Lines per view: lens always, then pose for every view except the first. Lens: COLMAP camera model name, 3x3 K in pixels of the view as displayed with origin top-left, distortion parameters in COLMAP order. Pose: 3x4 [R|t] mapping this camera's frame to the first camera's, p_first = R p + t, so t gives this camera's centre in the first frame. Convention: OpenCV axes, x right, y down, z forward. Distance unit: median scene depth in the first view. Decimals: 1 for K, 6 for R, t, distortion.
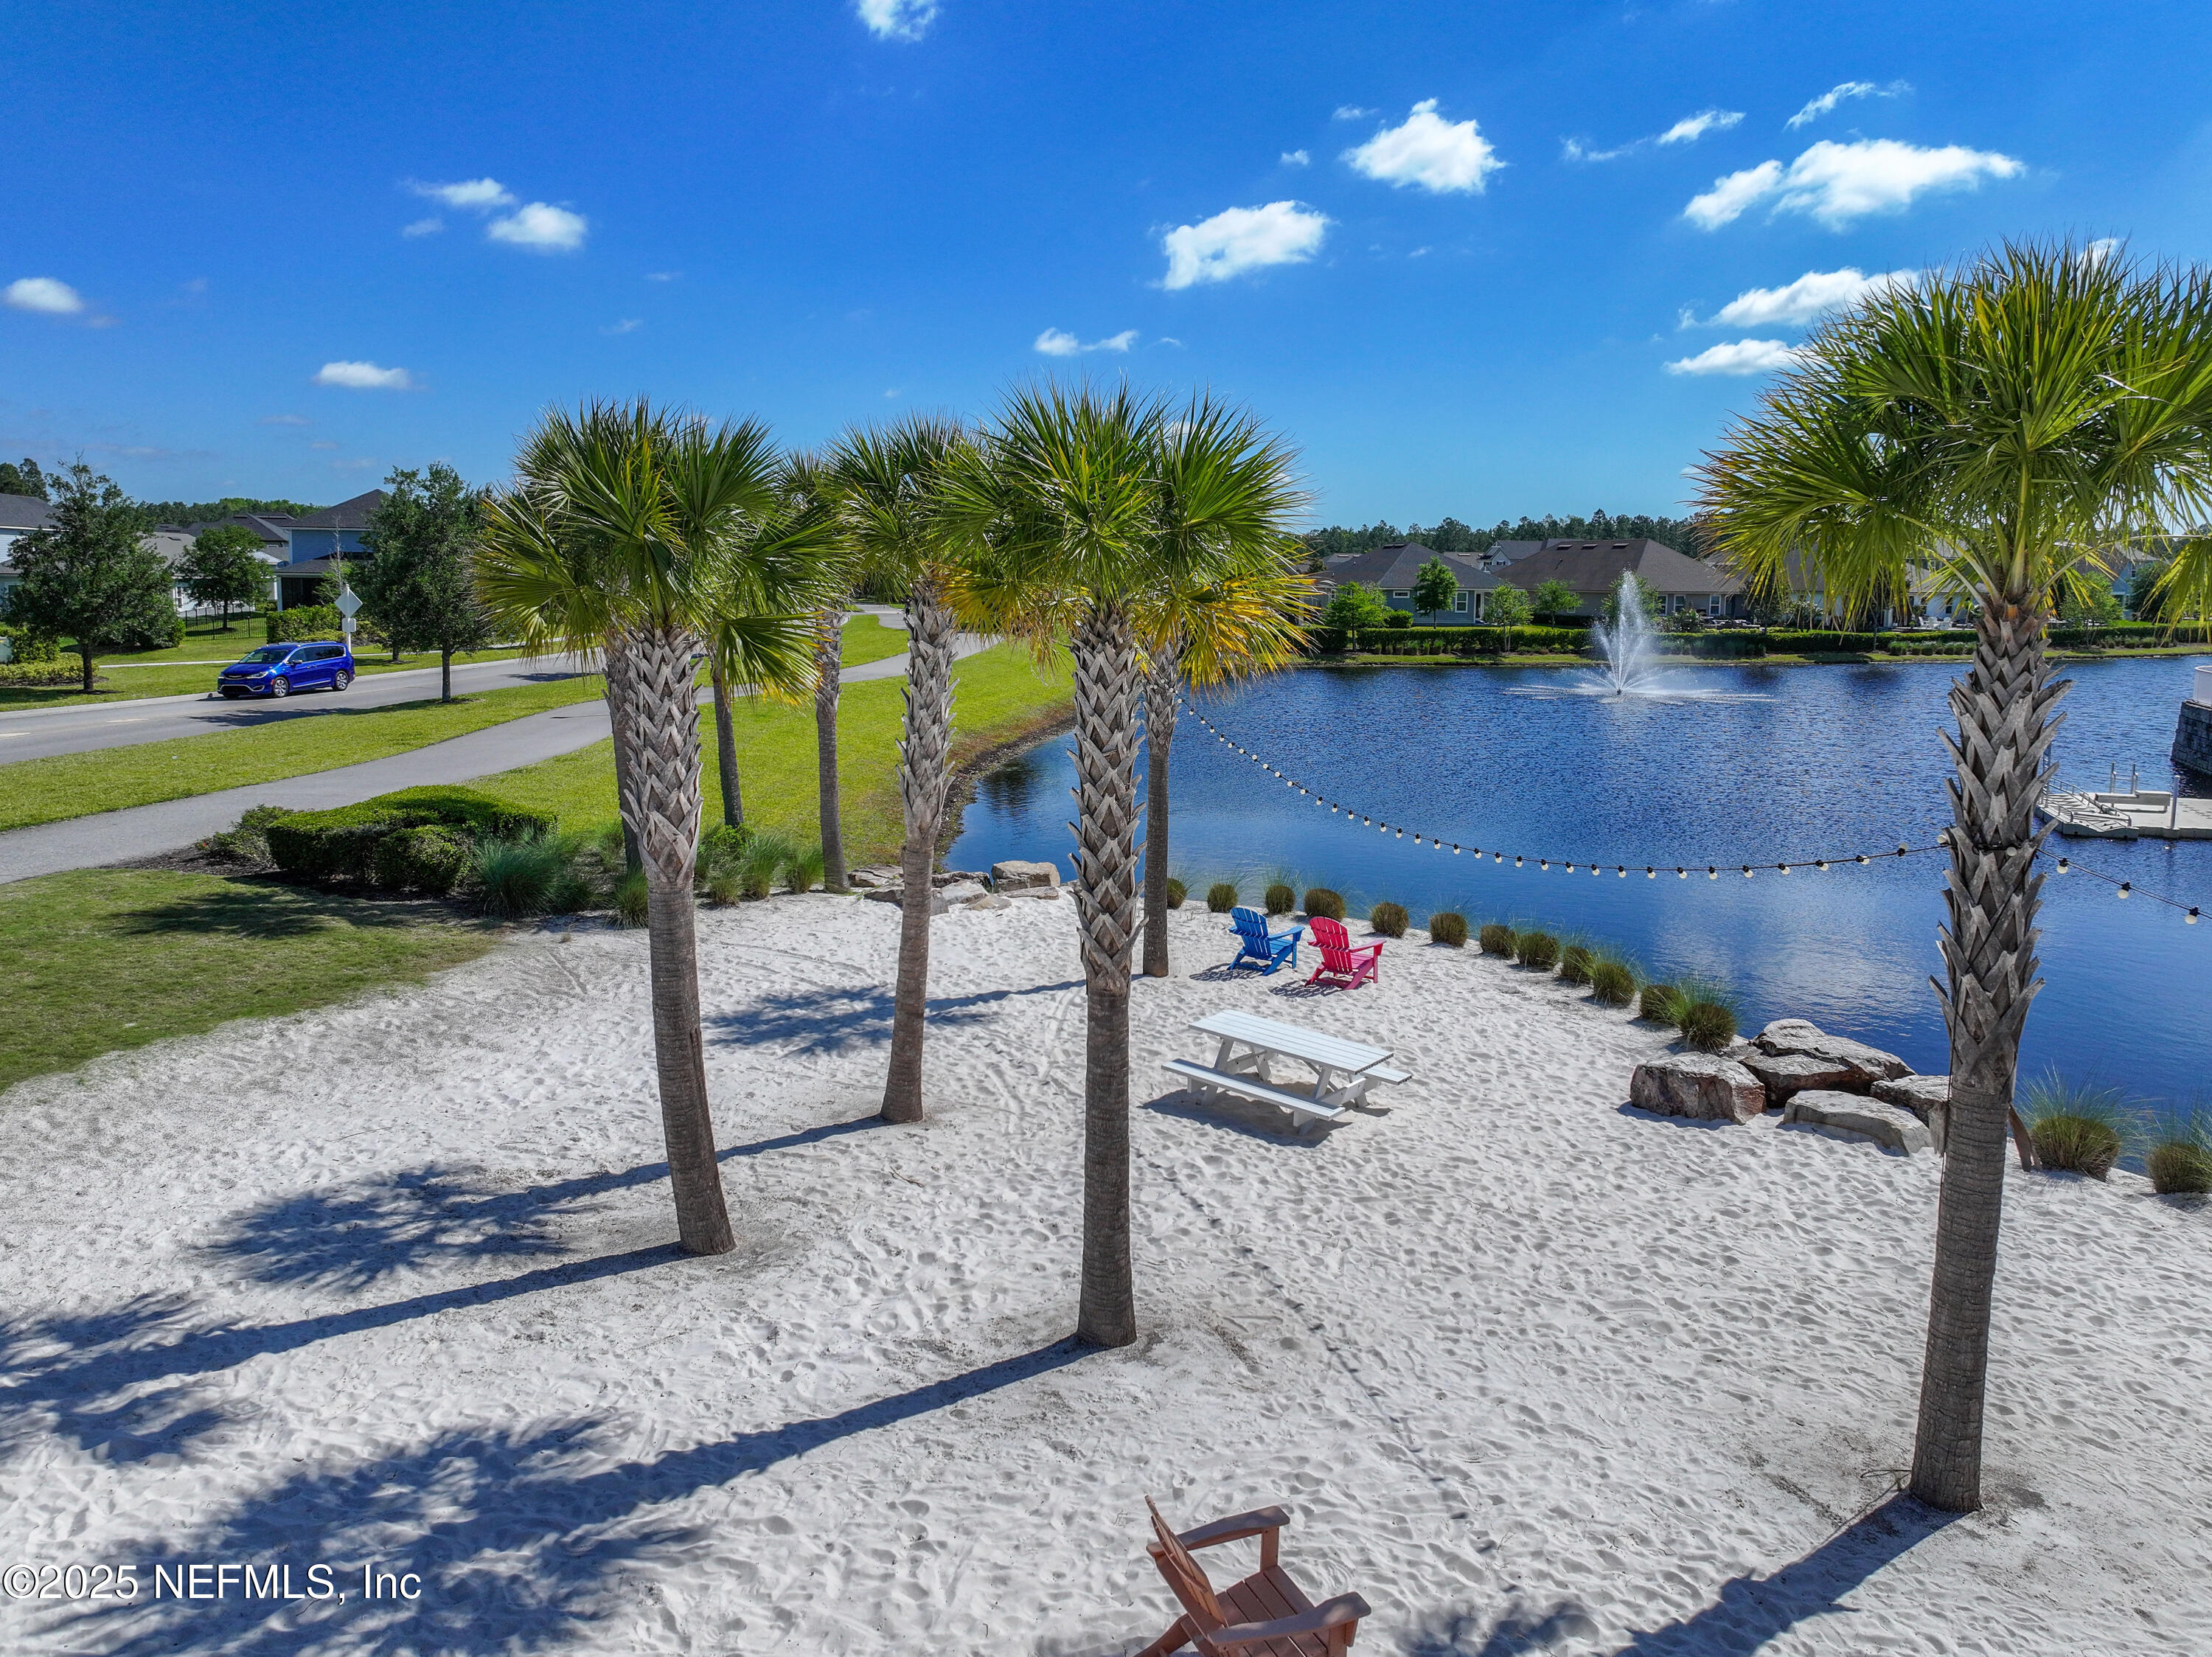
lens RADIAL K [[1591.5, 0, 1101.5], [0, 1591.5, 774.0], [0, 0, 1]] dist [0.000997, 0.003951]
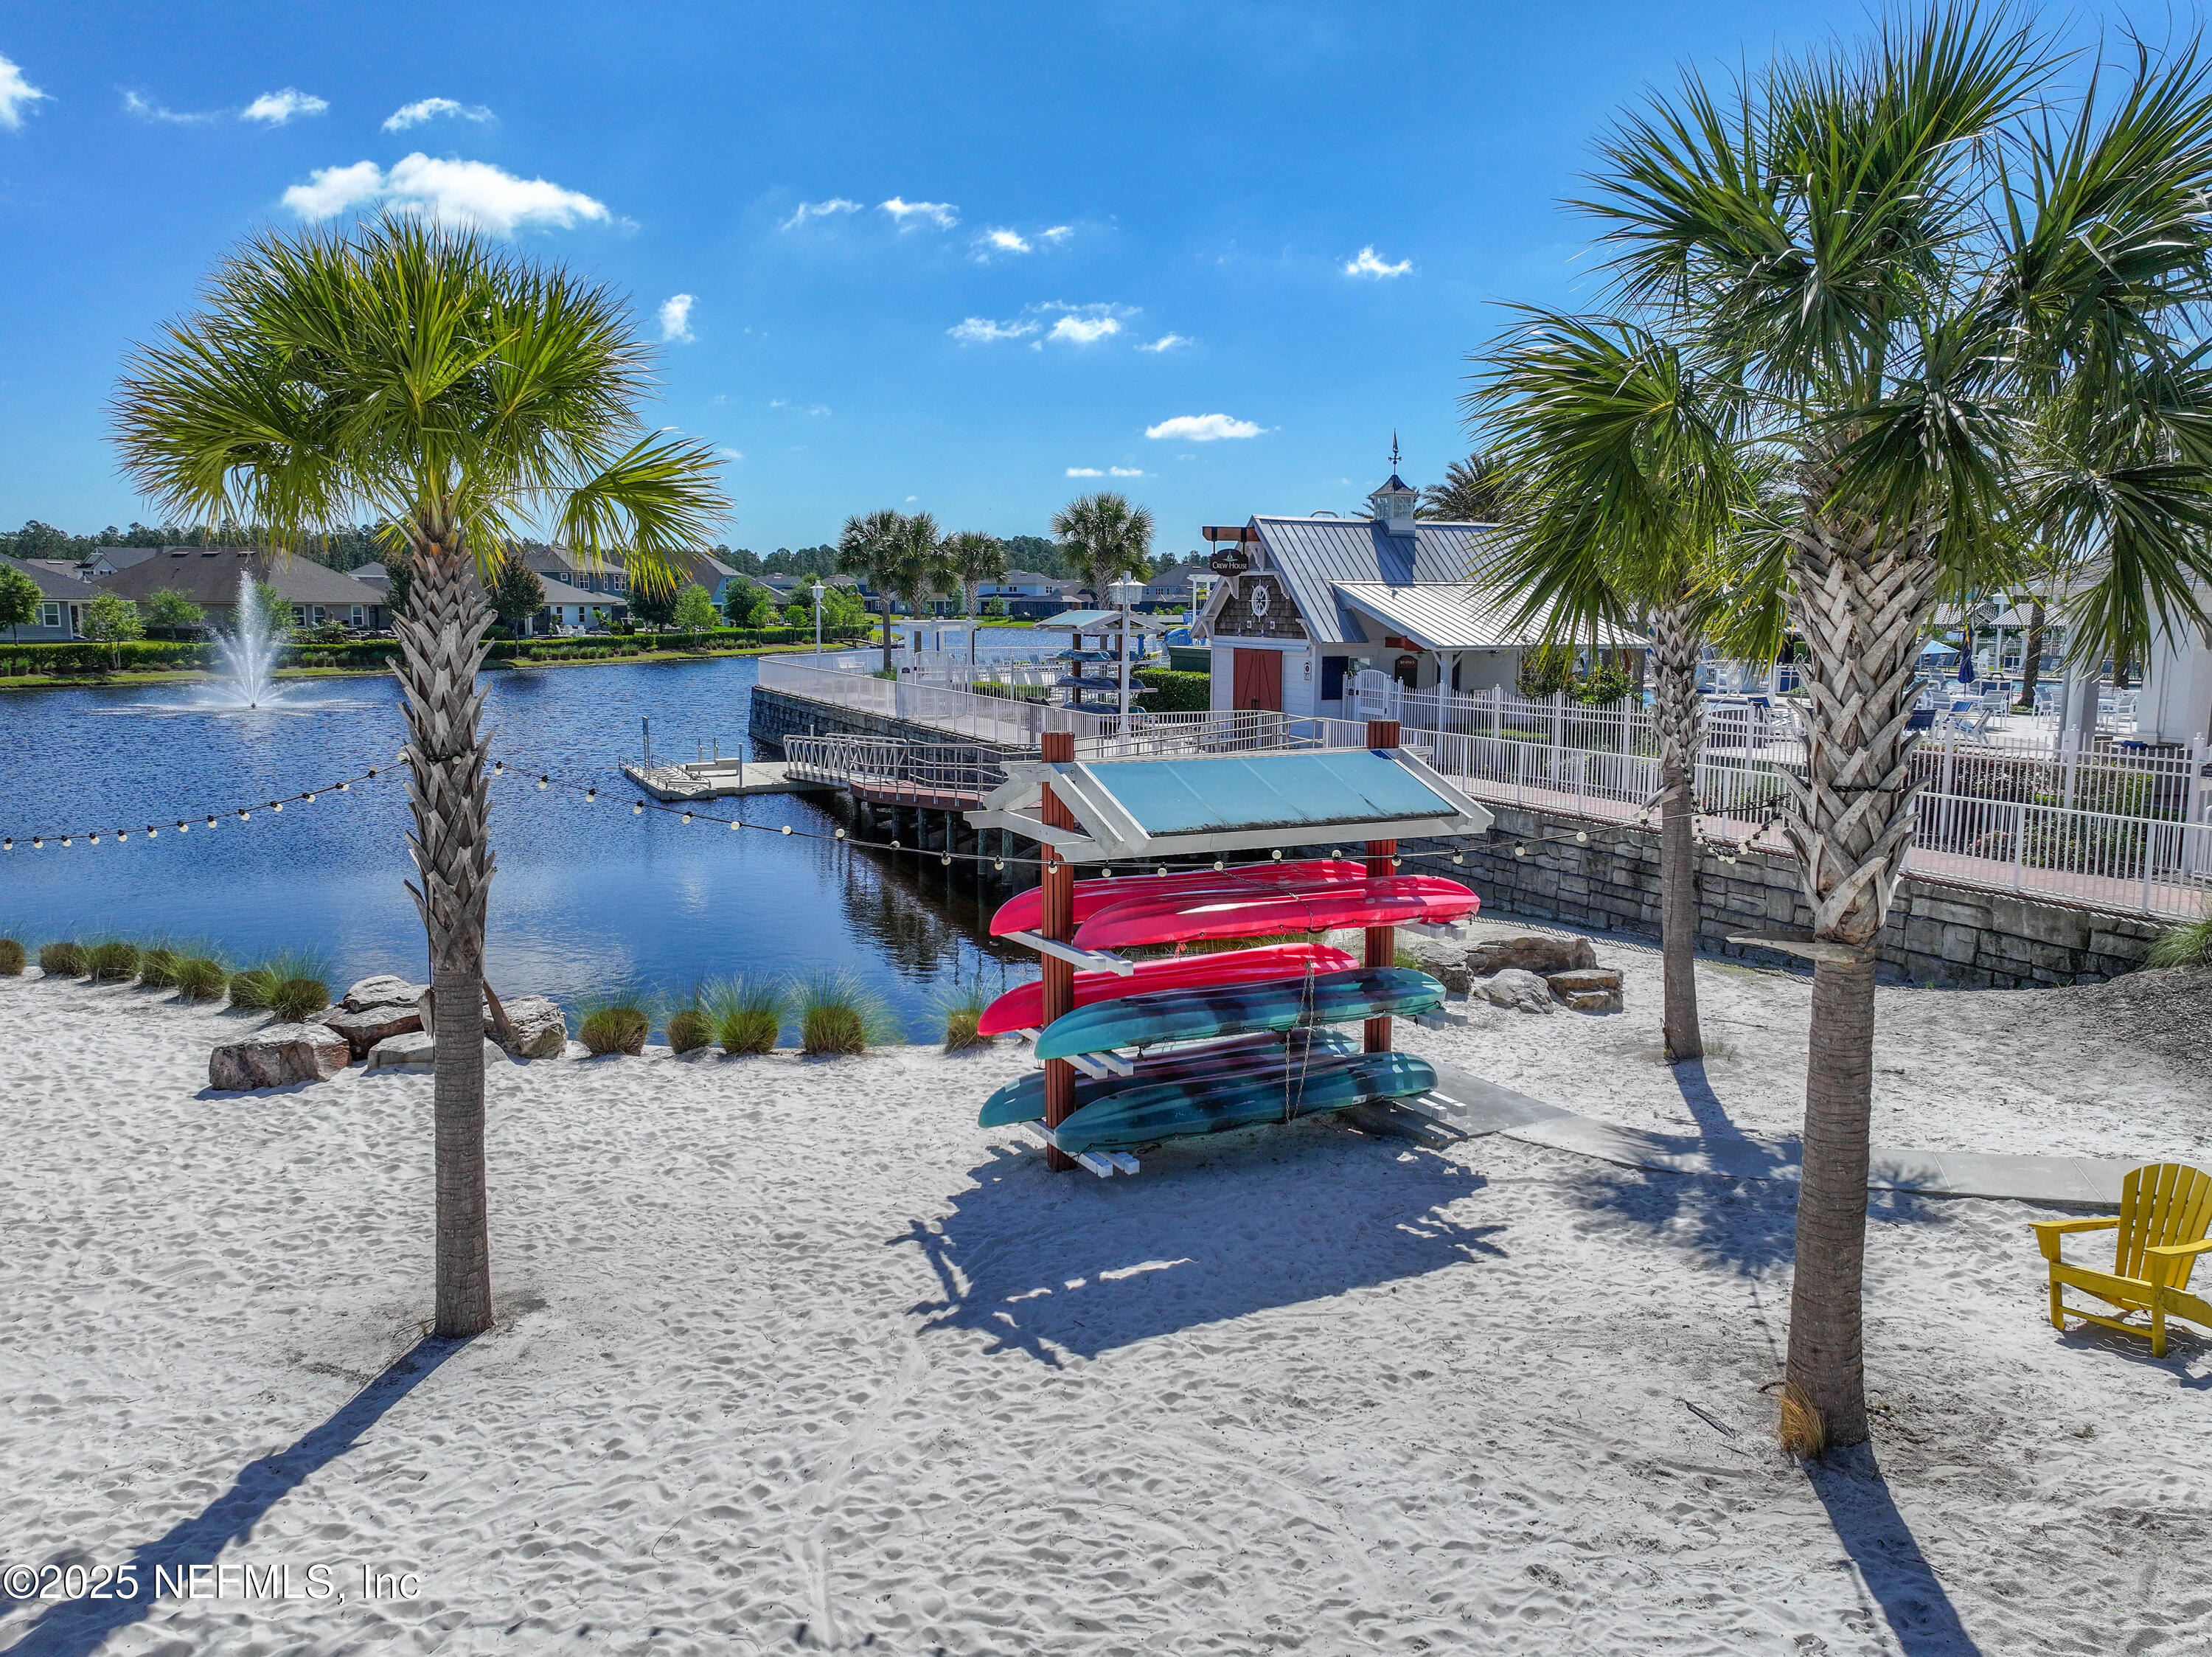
lens RADIAL K [[1573.9, 0, 1109.0], [0, 1573.9, 867.4], [0, 0, 1]] dist [-0.001443, 0.029471]
pose [[0.700369, -0.122038, 0.703271, 0.064406], [0.088165, 0.992521, 0.084431, 0.046967], [-0.708315, 0.002872, 0.705891, -0.082782]]
